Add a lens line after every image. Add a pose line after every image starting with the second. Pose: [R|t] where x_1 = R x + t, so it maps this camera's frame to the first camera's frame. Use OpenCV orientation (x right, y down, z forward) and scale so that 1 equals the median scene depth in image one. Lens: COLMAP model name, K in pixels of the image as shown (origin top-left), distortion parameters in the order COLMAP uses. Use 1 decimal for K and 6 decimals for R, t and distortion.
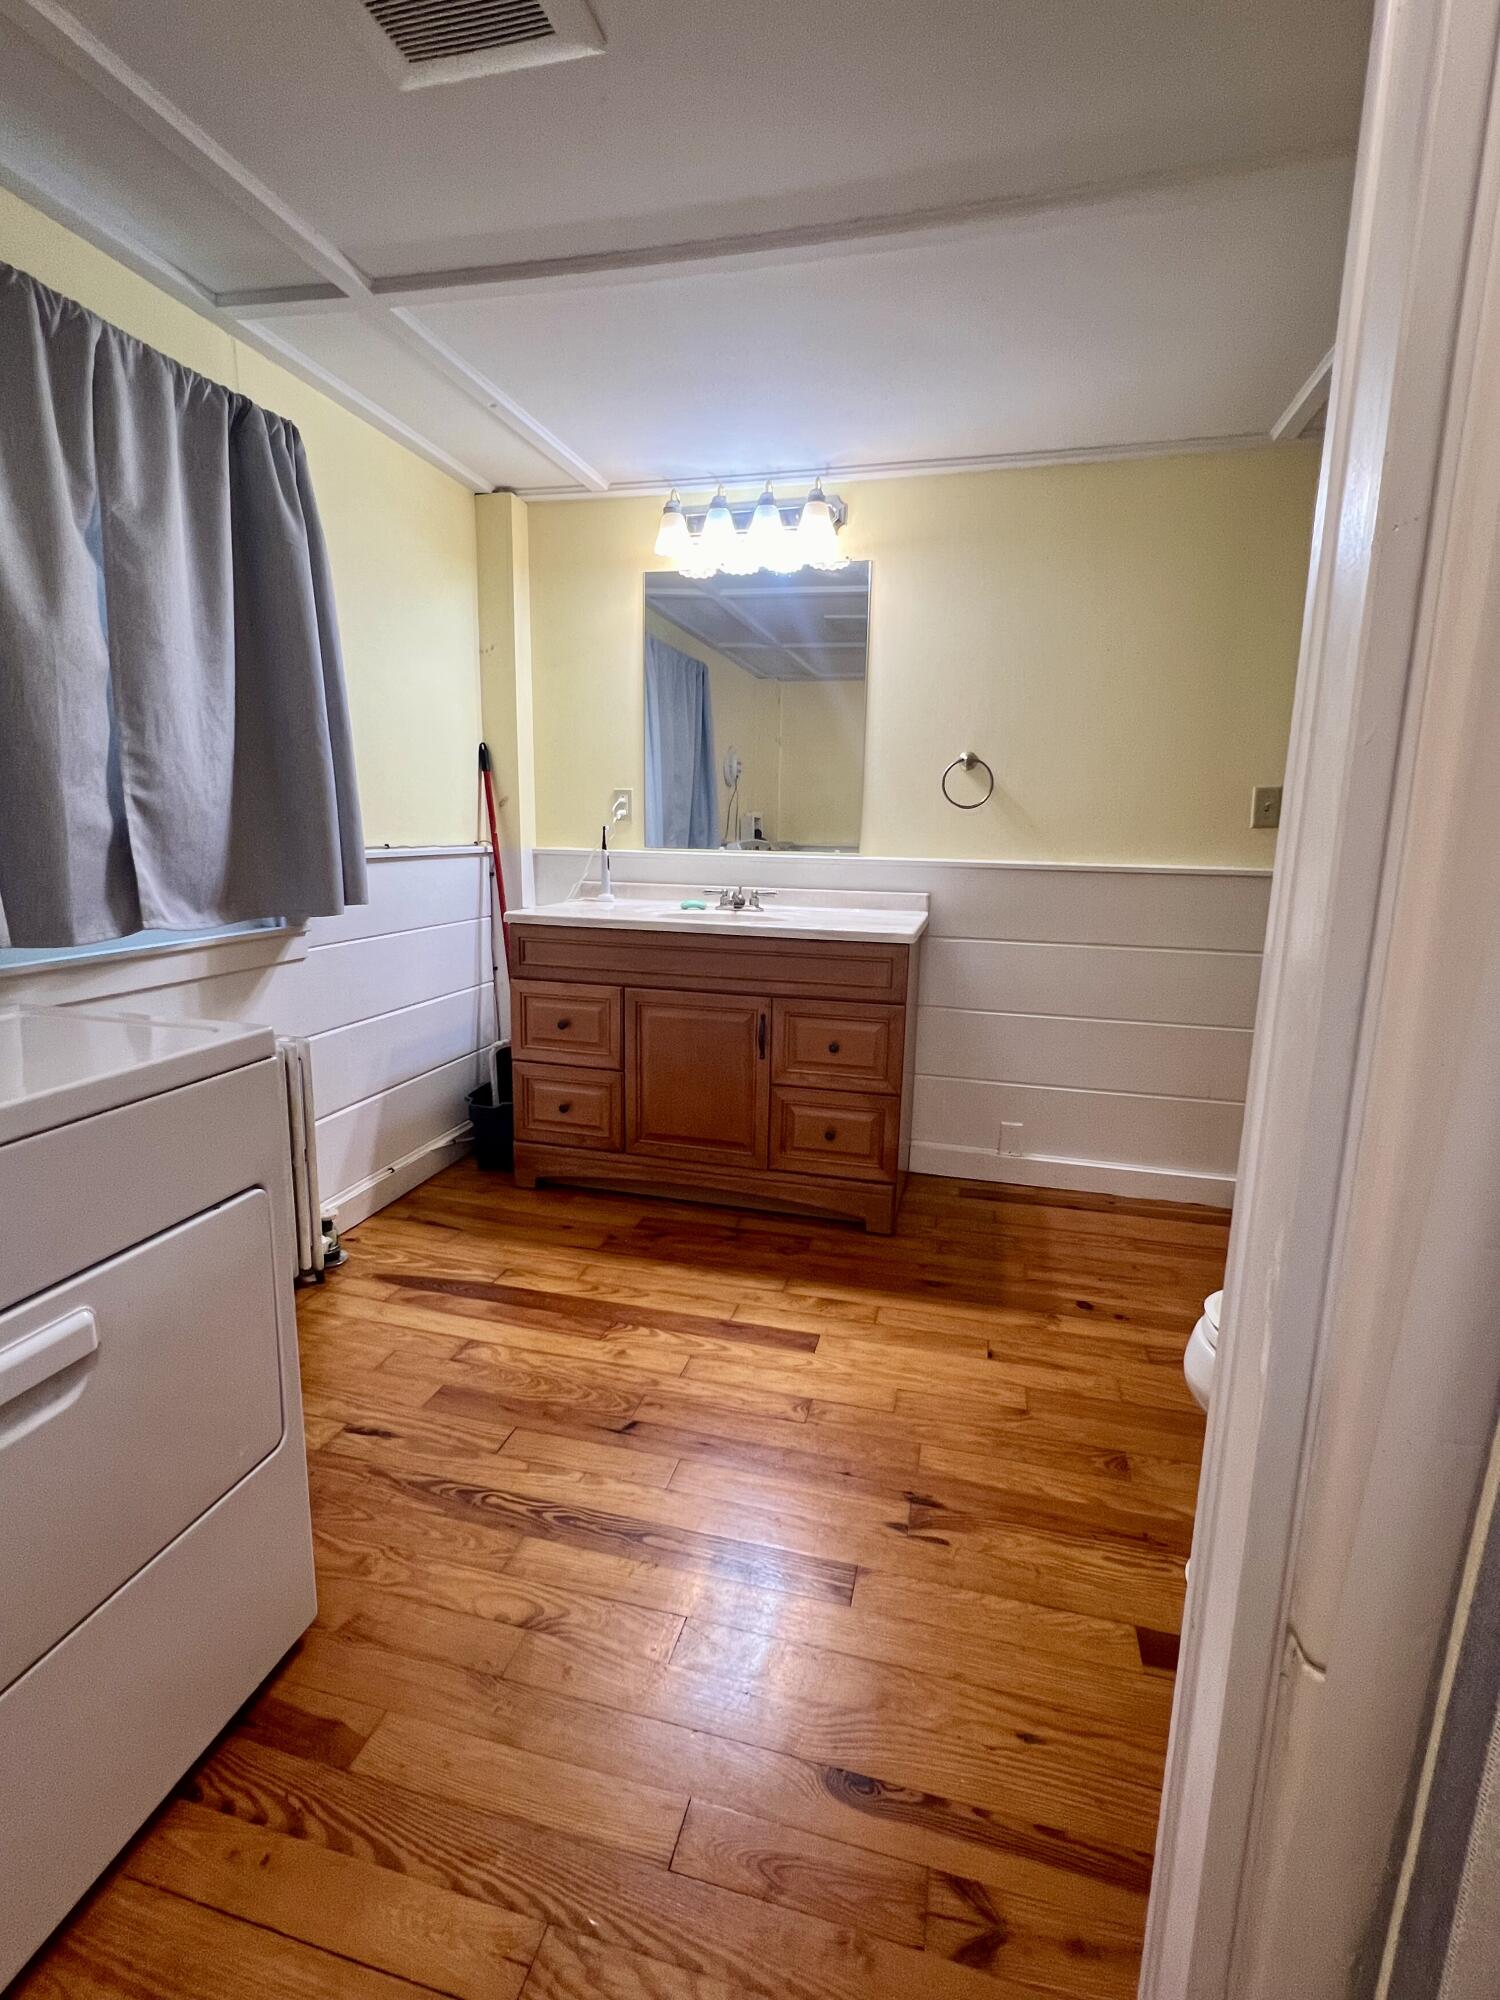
lens RADIAL K [[935.0, 0, 752.1], [0, 935.0, 991.1], [0, 0, 1]] dist [0.001998, 0.000281]
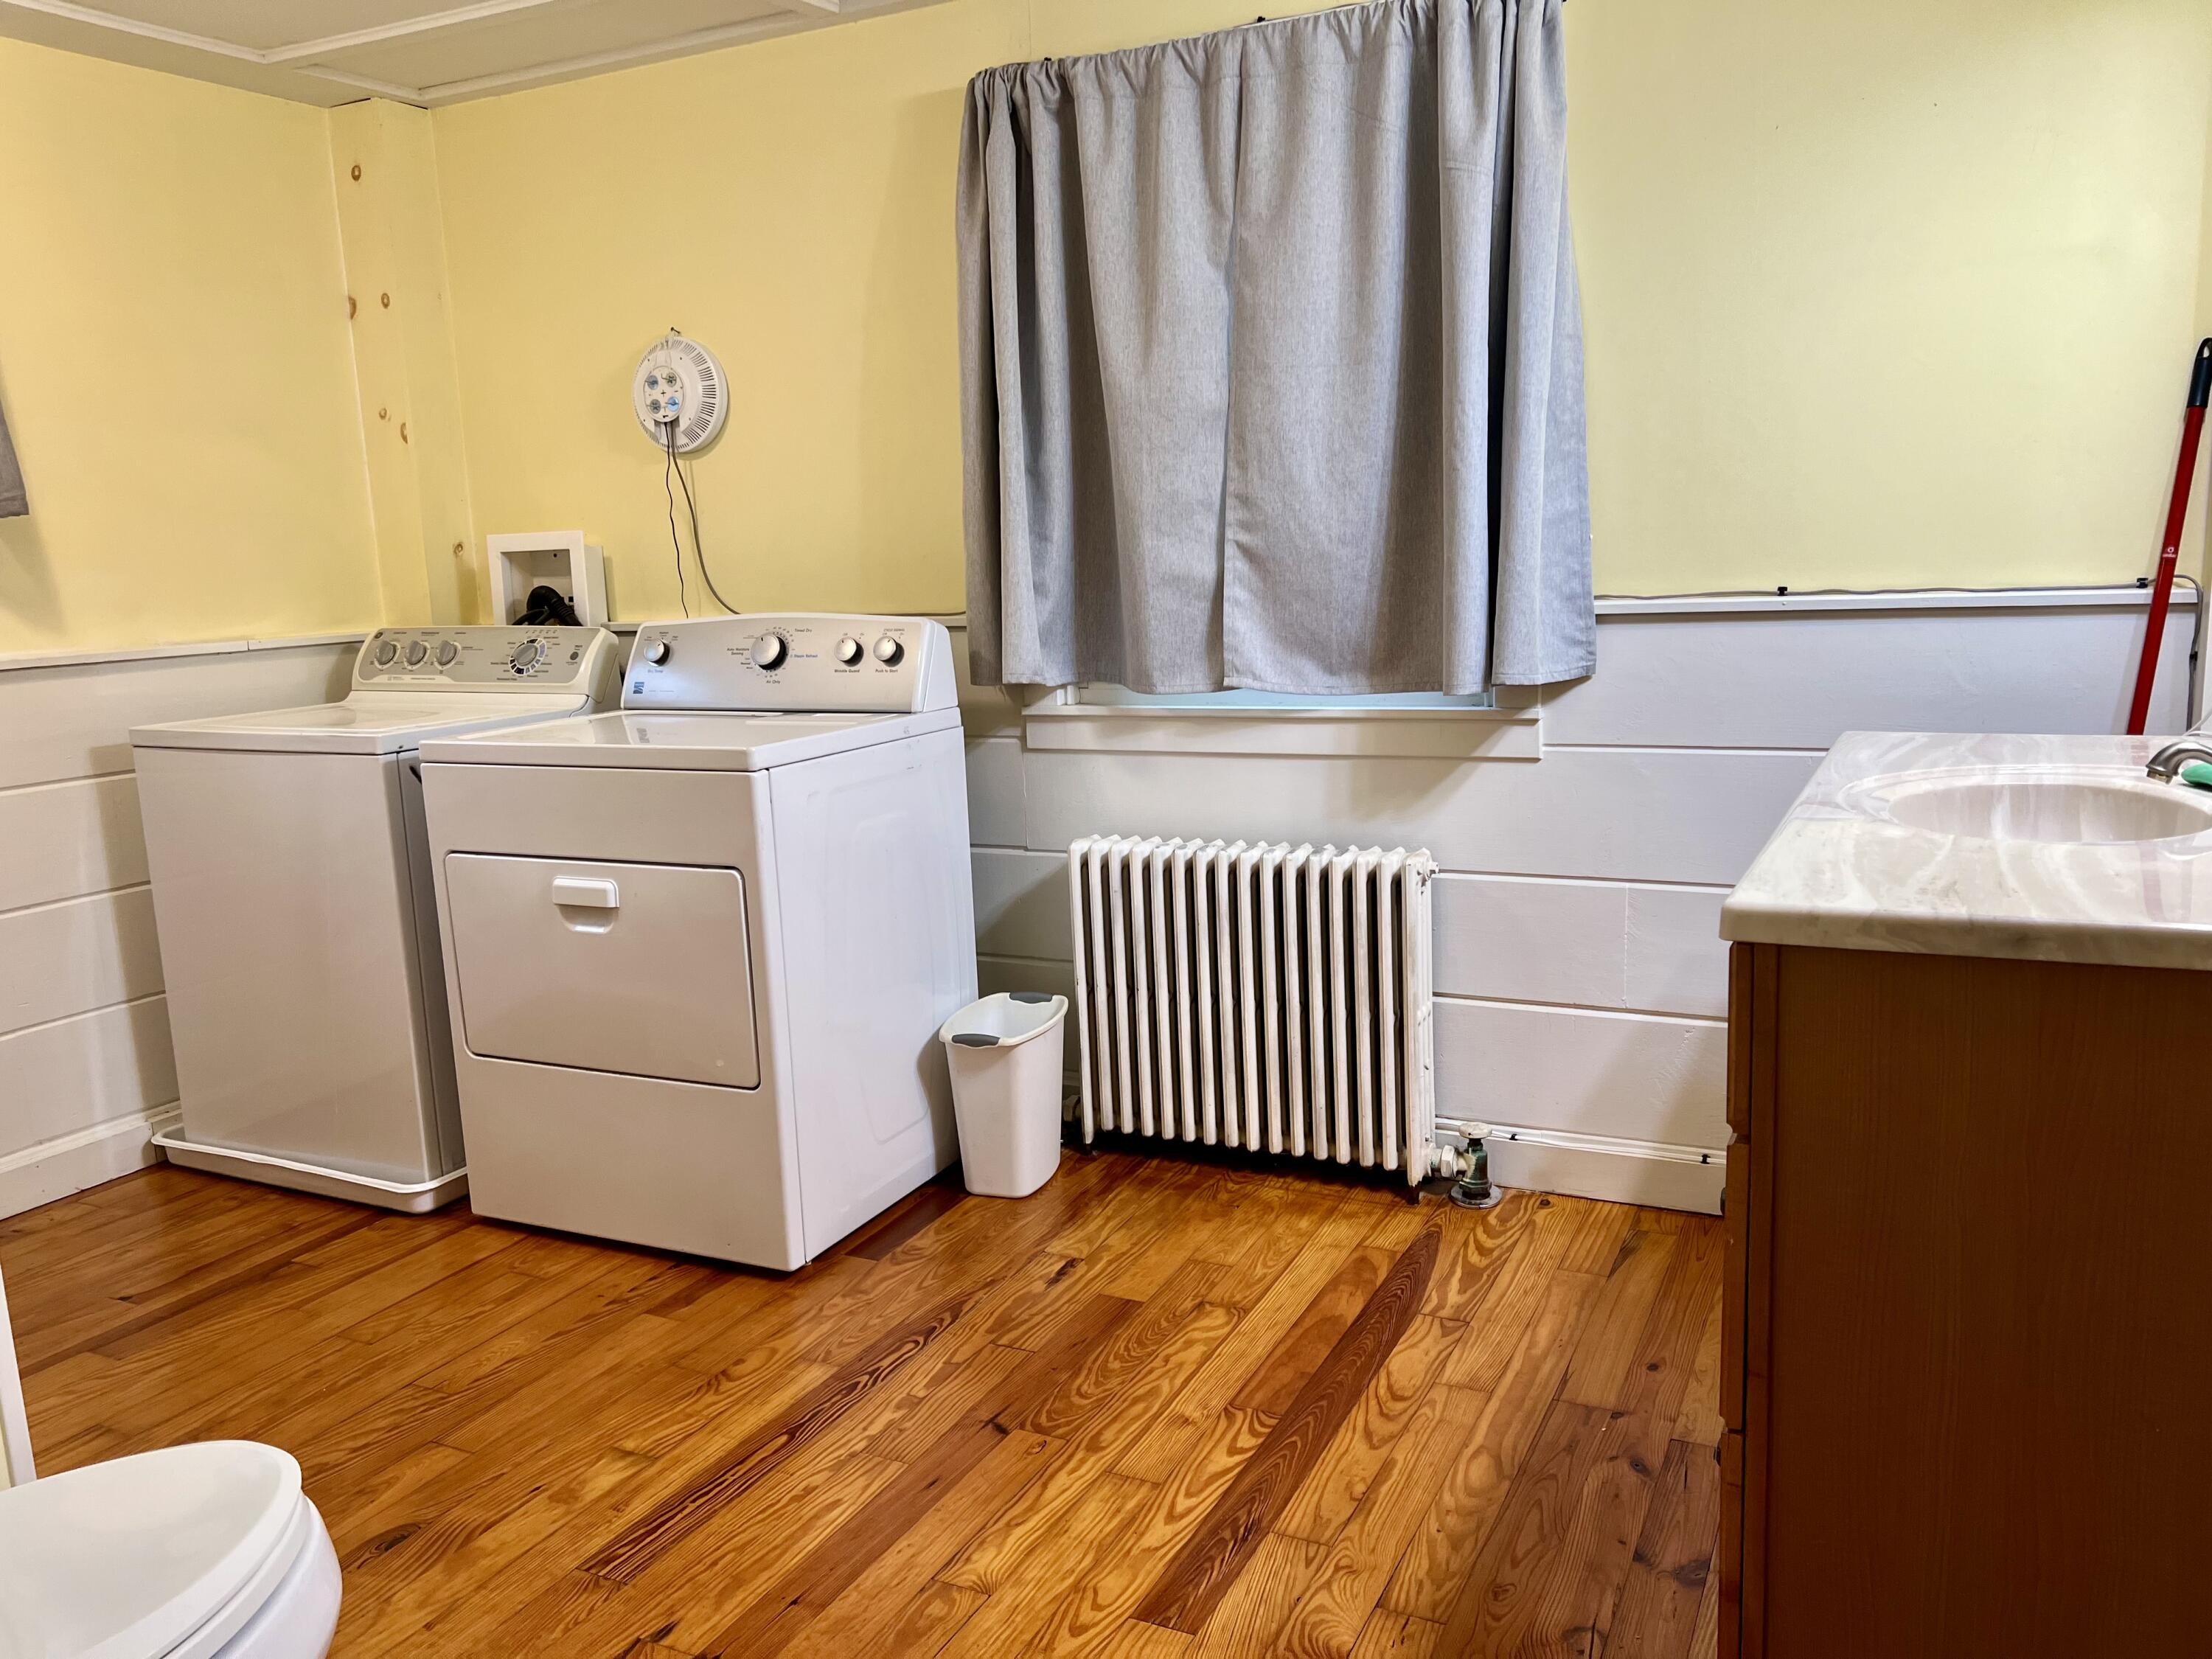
lens RADIAL K [[1661.5, 0, 1116.1], [0, 1661.5, 843.5], [0, 0, 1]] dist [0.038321, -0.002757]
pose [[-0.219280, 0.153562, -0.963501, 0.920286], [-0.139980, 0.972368, 0.186832, -0.193134], [0.965568, 0.175840, -0.191726, 1.159455]]
